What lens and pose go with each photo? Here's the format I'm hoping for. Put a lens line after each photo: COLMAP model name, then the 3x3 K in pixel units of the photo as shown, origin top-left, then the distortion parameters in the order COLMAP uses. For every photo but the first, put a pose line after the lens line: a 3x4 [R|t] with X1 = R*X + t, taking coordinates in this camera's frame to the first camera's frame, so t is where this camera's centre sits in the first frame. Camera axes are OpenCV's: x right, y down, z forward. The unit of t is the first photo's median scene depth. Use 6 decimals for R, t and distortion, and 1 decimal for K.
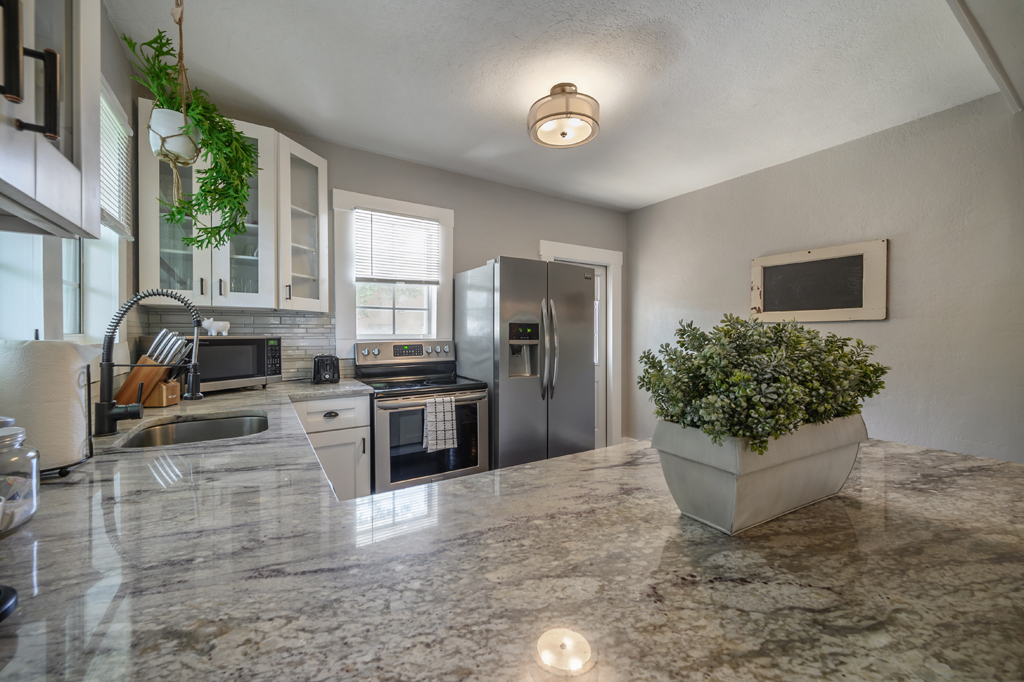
lens RADIAL K [[404.1, 0, 510.9], [0, 404.1, 335.5], [0, 0, 1]] dist [0.002258, -0.000515]
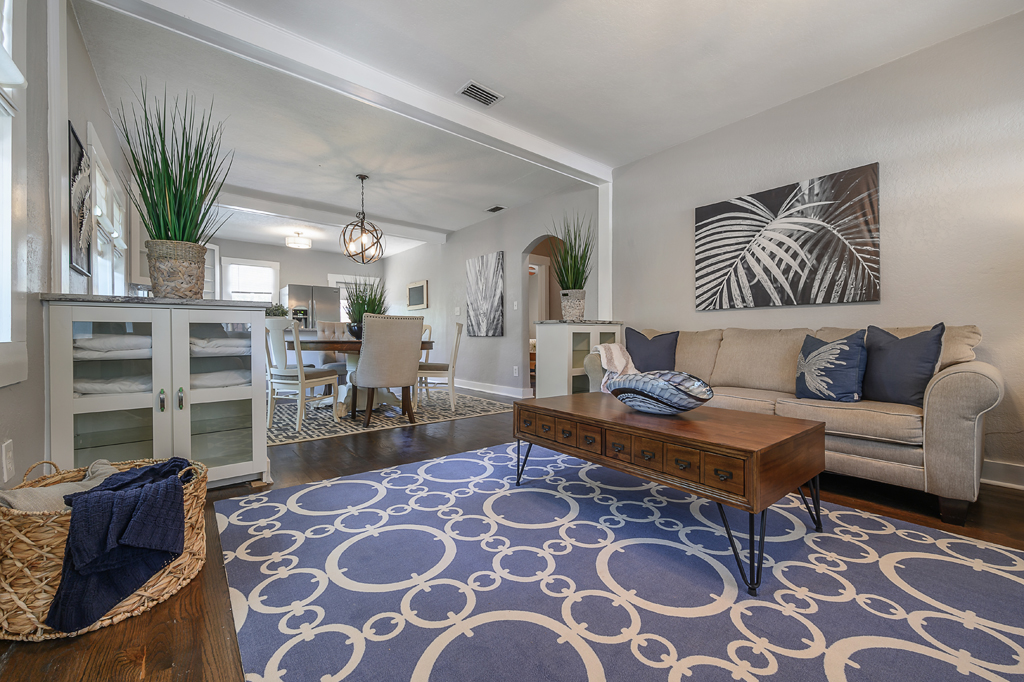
lens RADIAL K [[404.1, 0, 504.6], [0, 404.1, 336.6], [0, 0, 1]] dist [0.002258, -0.000515]
pose [[0.994273, 0.000493, 0.106873, 1.180189], [0.000237, 0.999977, -0.006818, 0.175724], [-0.106874, 0.006805, 0.994249, -1.908887]]
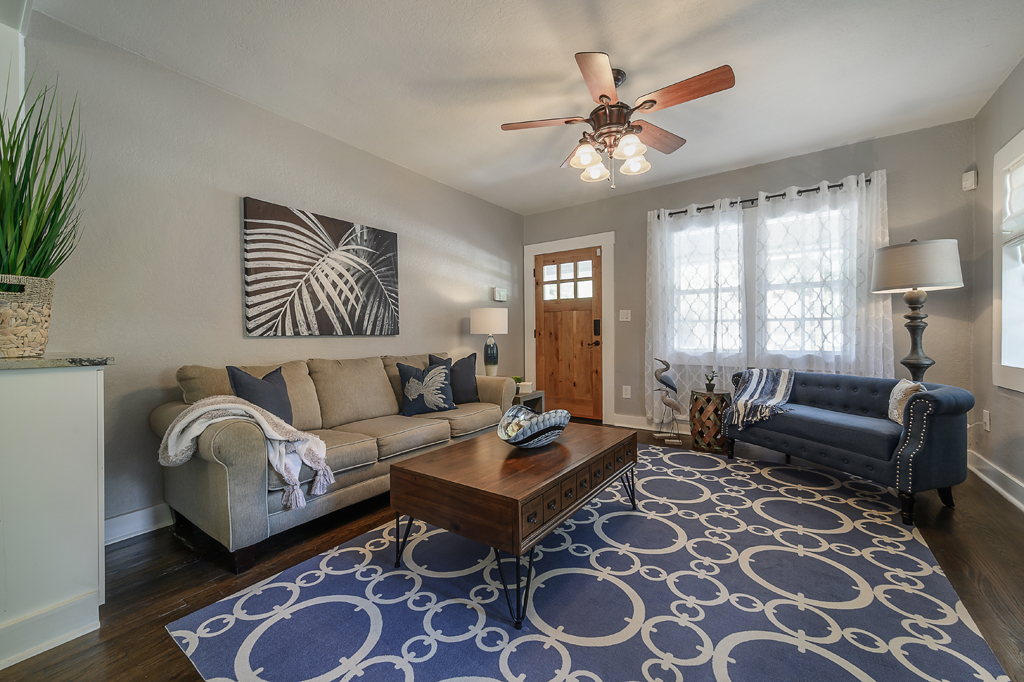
lens RADIAL K [[404.1, 0, 513.5], [0, 404.1, 337.5], [0, 0, 1]] dist [0.002258, -0.000515]
pose [[-0.385946, -0.002540, 0.922518, 0.804168], [0.017177, 0.999803, 0.009939, 0.085638], [-0.922362, 0.019682, -0.385826, -0.879565]]
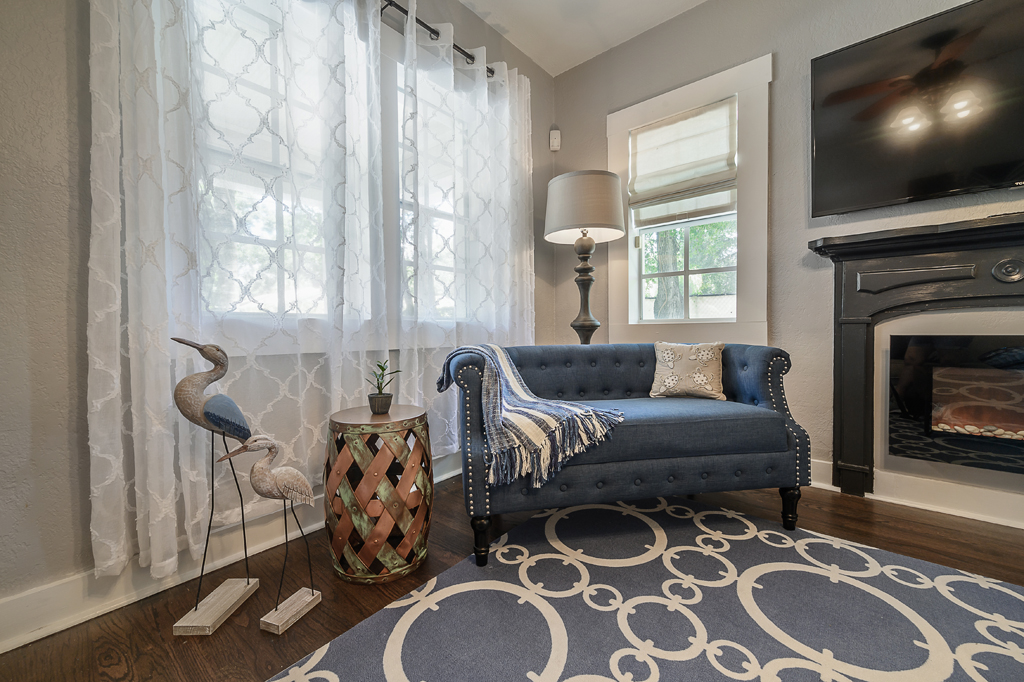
lens RADIAL K [[404.1, 0, 507.1], [0, 404.1, 337.4], [0, 0, 1]] dist [0.002258, -0.000515]
pose [[-0.955306, 0.017498, -0.295099, 1.792680], [0.009776, 0.999571, 0.027622, 0.180049], [0.295456, 0.023503, -0.955067, -1.467637]]
